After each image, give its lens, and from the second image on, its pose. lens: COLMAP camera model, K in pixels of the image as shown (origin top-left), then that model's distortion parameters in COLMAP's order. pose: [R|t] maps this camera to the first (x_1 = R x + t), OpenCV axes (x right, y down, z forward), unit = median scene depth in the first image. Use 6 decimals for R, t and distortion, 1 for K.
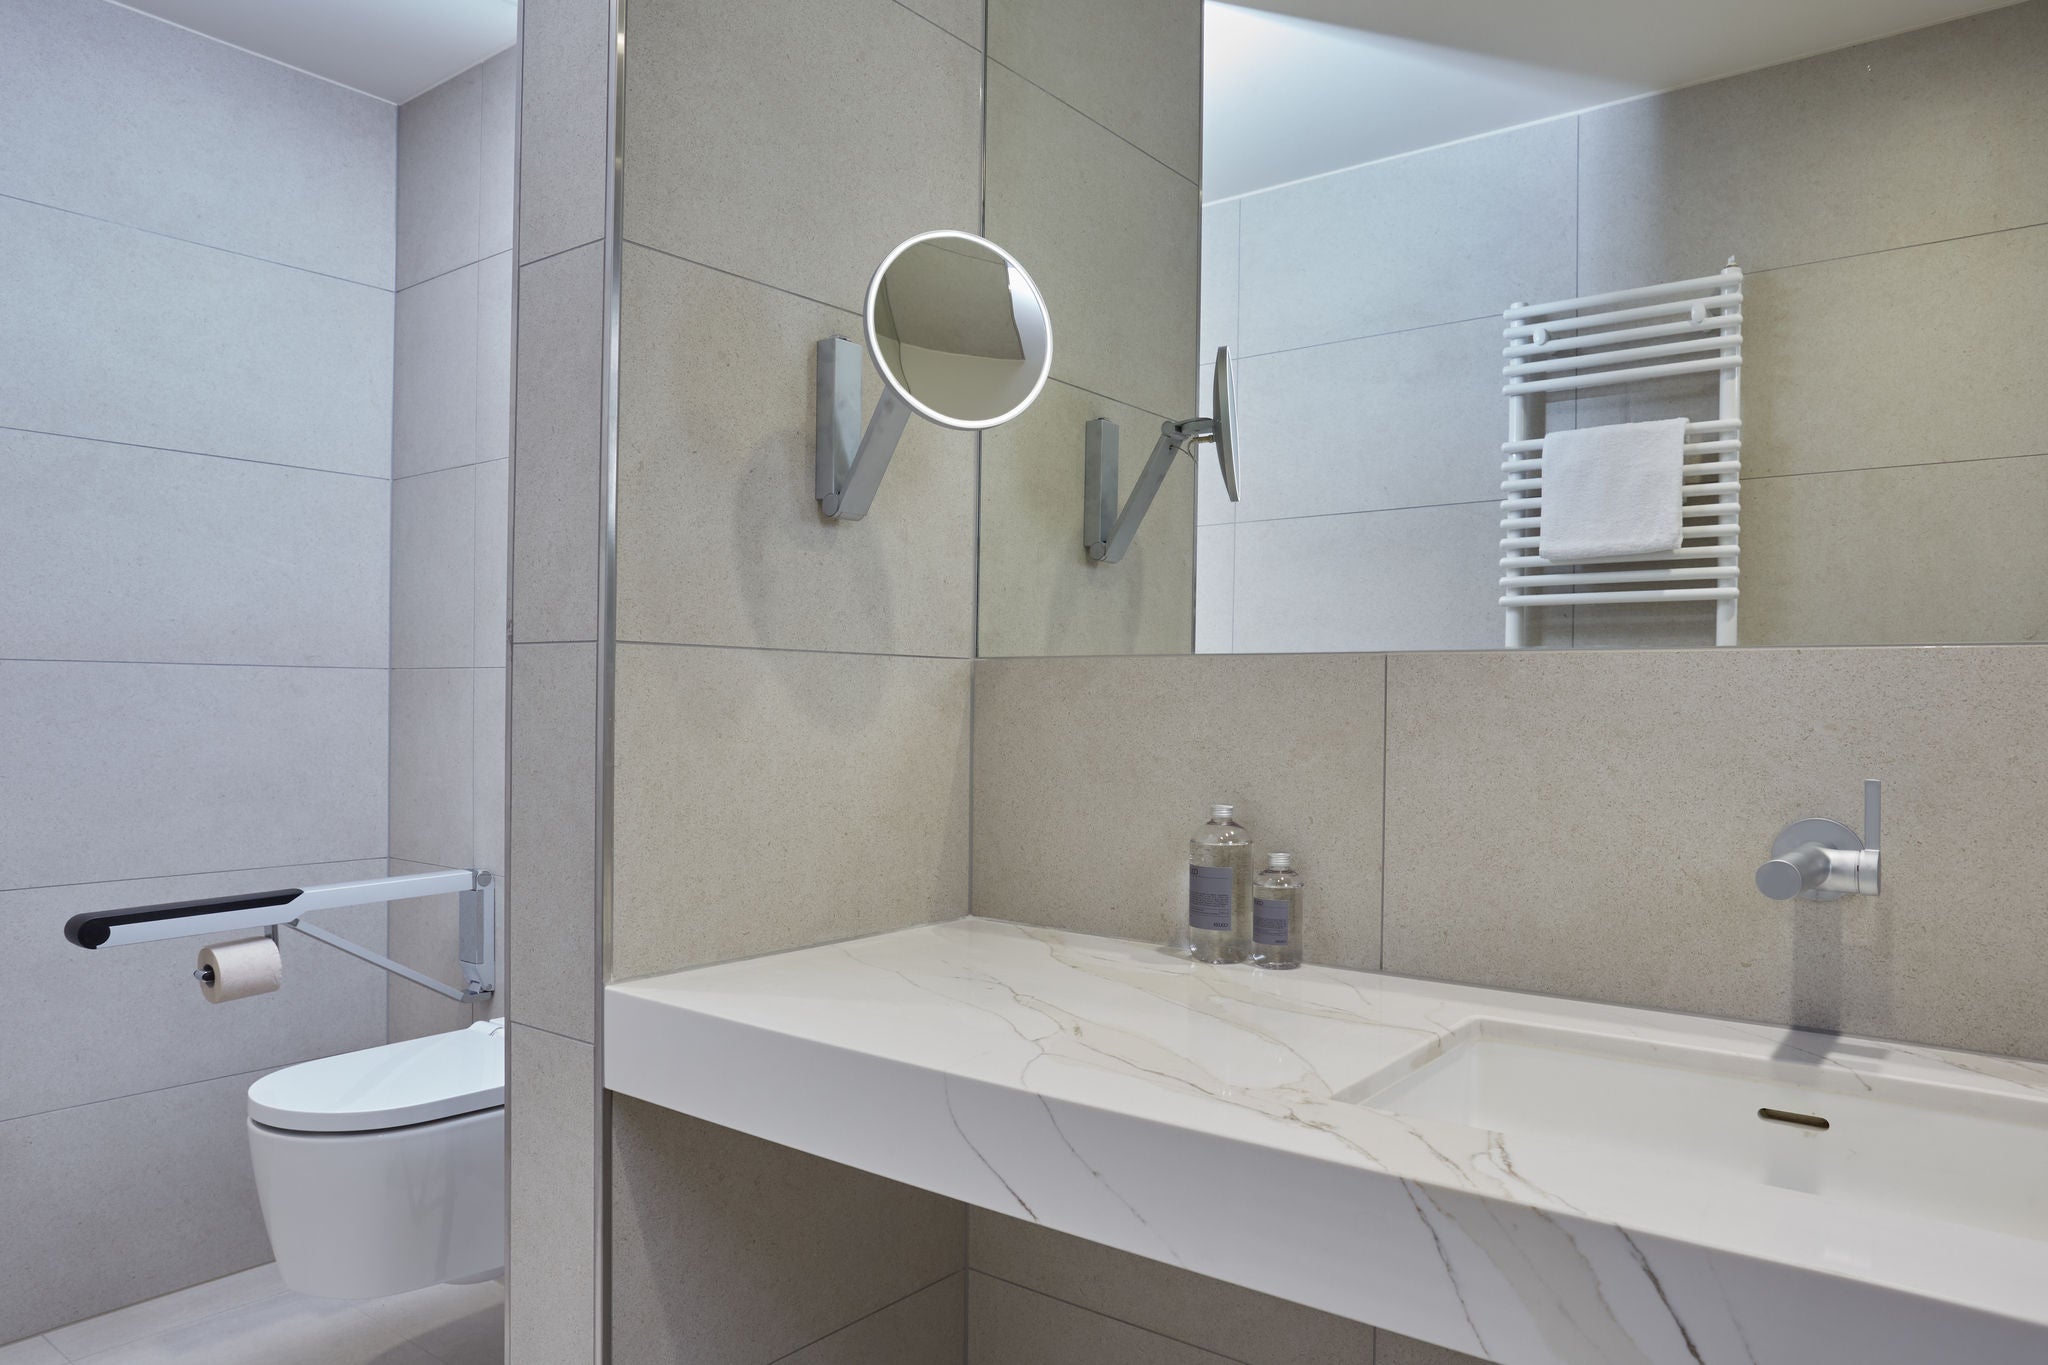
lens RADIAL K [[1307.8, 0, 1022.8], [0, 1307.8, 690.1], [0, 0, 1]] dist [-0.015437, 0.003471]
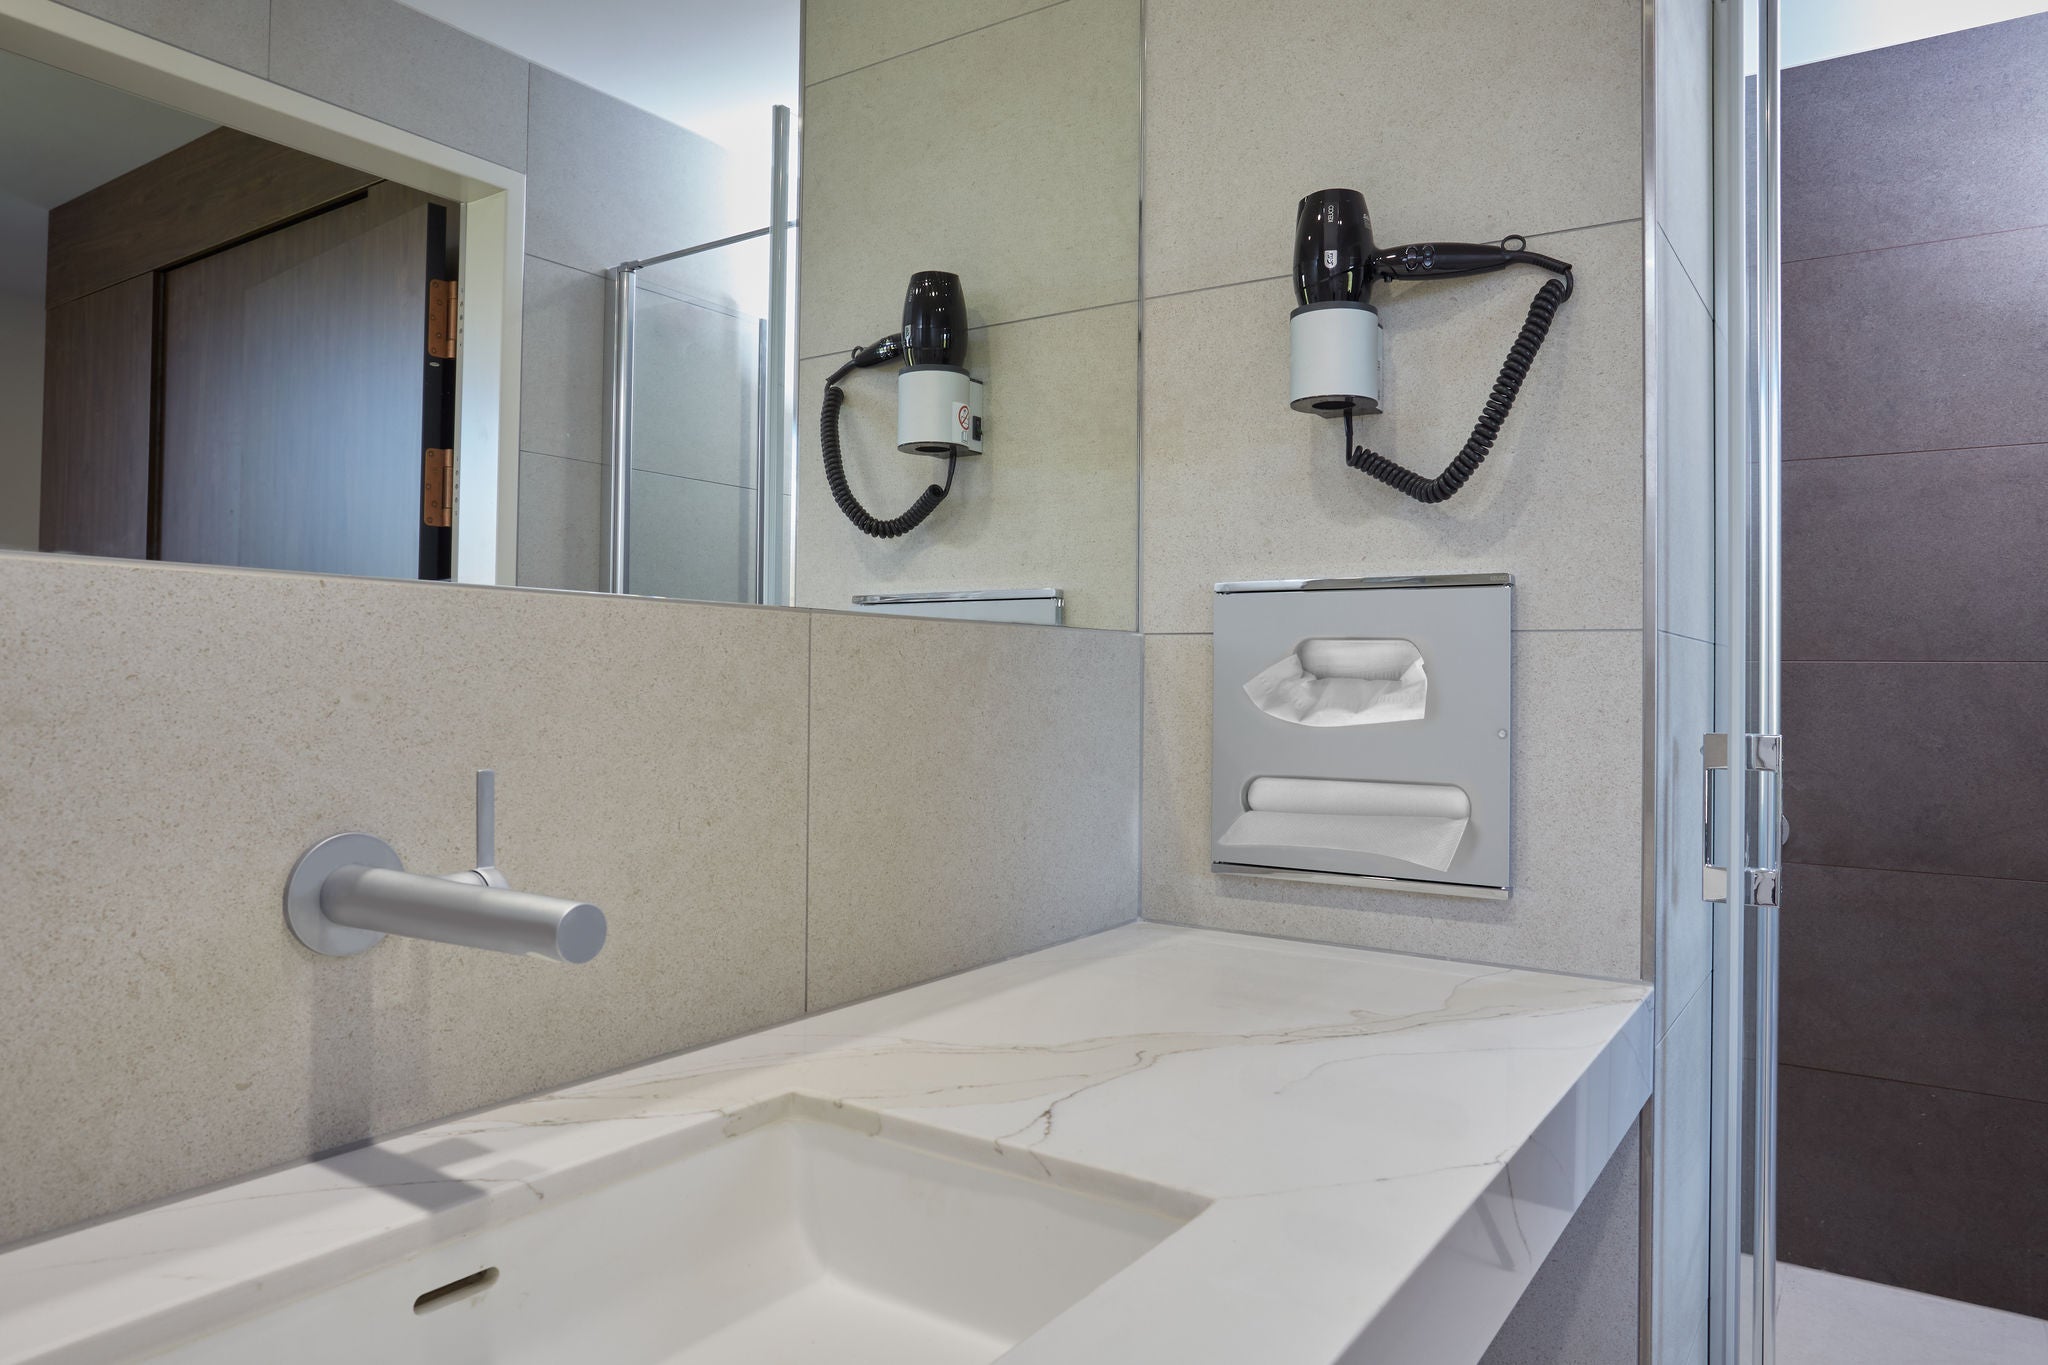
lens RADIAL K [[1307.8, 0, 1022.6], [0, 1307.8, 670.2], [0, 0, 1]] dist [-0.015437, 0.003471]
pose [[-0.049067, 0.003181, 0.998790, -0.078042], [-0.015409, 0.999874, -0.003942, 0.011805], [-0.998677, -0.015584, -0.049012, 0.686136]]
